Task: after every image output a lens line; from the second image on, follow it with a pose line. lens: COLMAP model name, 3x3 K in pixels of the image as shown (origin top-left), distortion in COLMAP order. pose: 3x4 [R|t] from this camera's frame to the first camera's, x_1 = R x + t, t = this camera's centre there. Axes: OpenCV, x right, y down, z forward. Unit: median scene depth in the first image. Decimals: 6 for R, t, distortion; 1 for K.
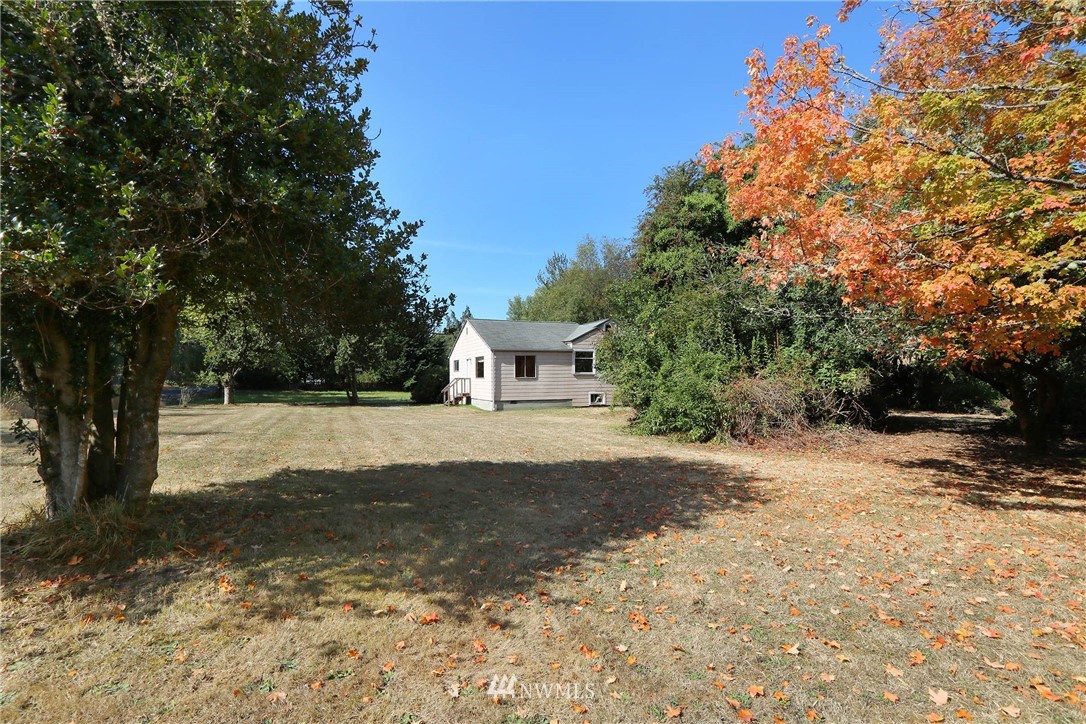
lens RADIAL K [[492.9, 0, 543.0], [0, 492.9, 362.0], [0, 0, 1]] dist [-0.000090, -0.000017]
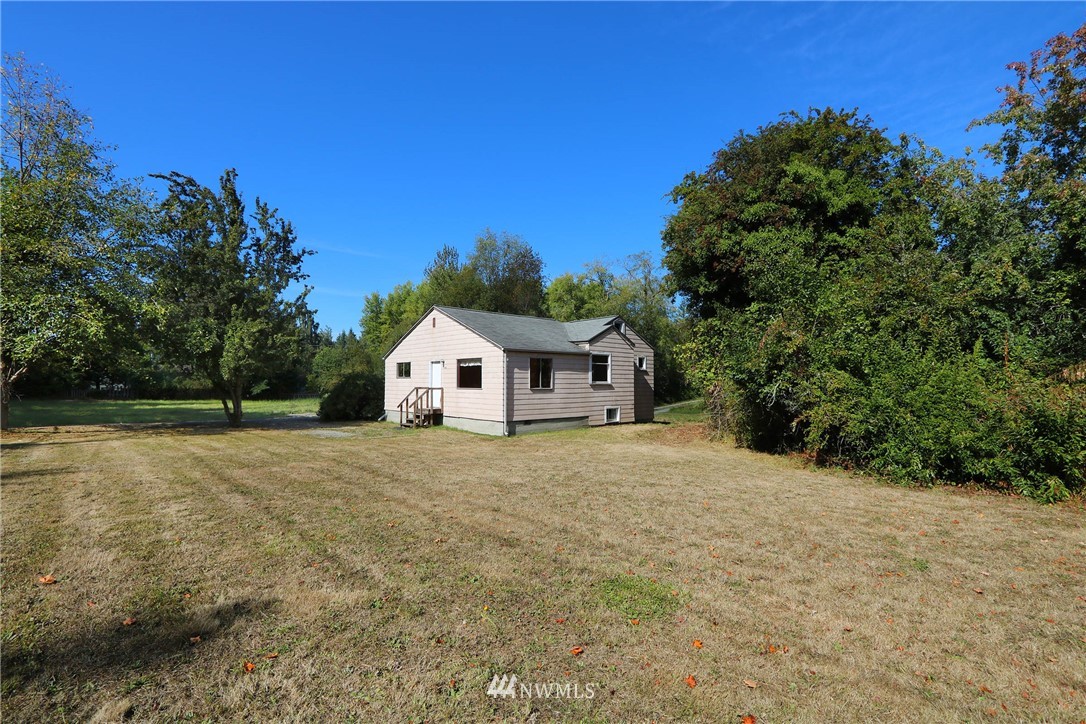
lens RADIAL K [[479.6, 0, 543.0], [0, 479.6, 362.0], [0, 0, 1]] dist [-0.016807, 0.000058]
pose [[0.941567, 0.021299, 0.336151, -0.262158], [-0.017669, 0.999748, -0.013854, 0.002102], [-0.336361, 0.007105, 0.941706, 0.314288]]
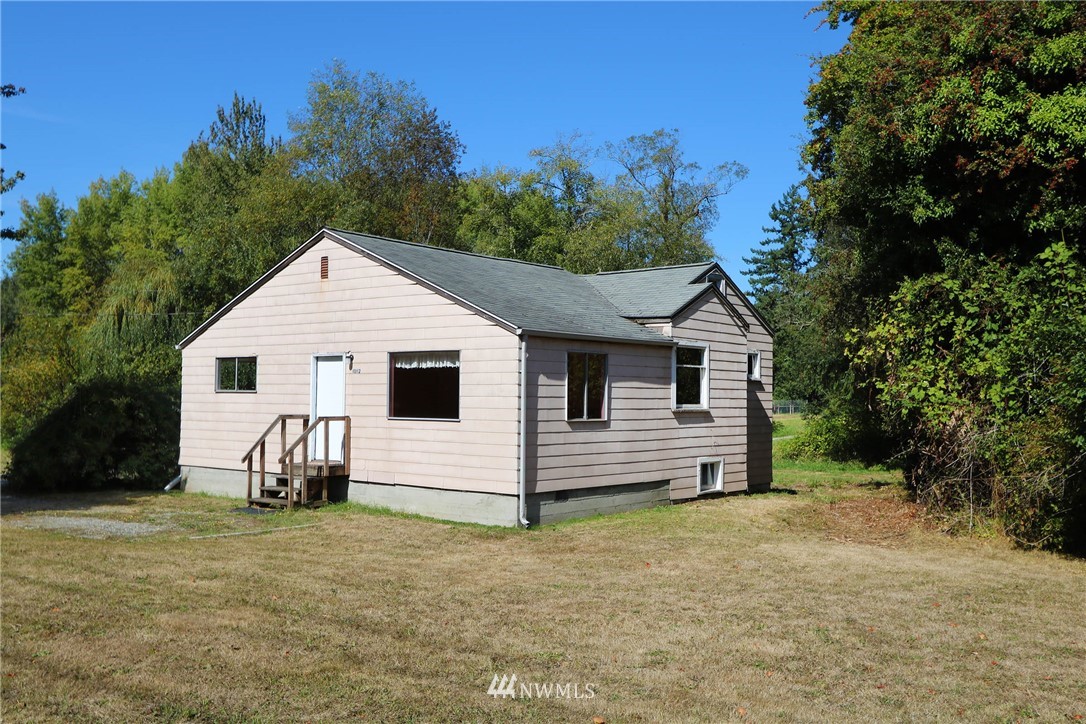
lens RADIAL K [[1000.9, 0, 543.0], [0, 1000.9, 362.0], [0, 0, 1]] dist [0.011574, 0.016241]
pose [[0.882175, 0.031819, 0.469846, -0.363461], [-0.029733, 0.999487, -0.011861, 0.001499], [-0.469982, -0.003507, 0.882669, 0.402949]]
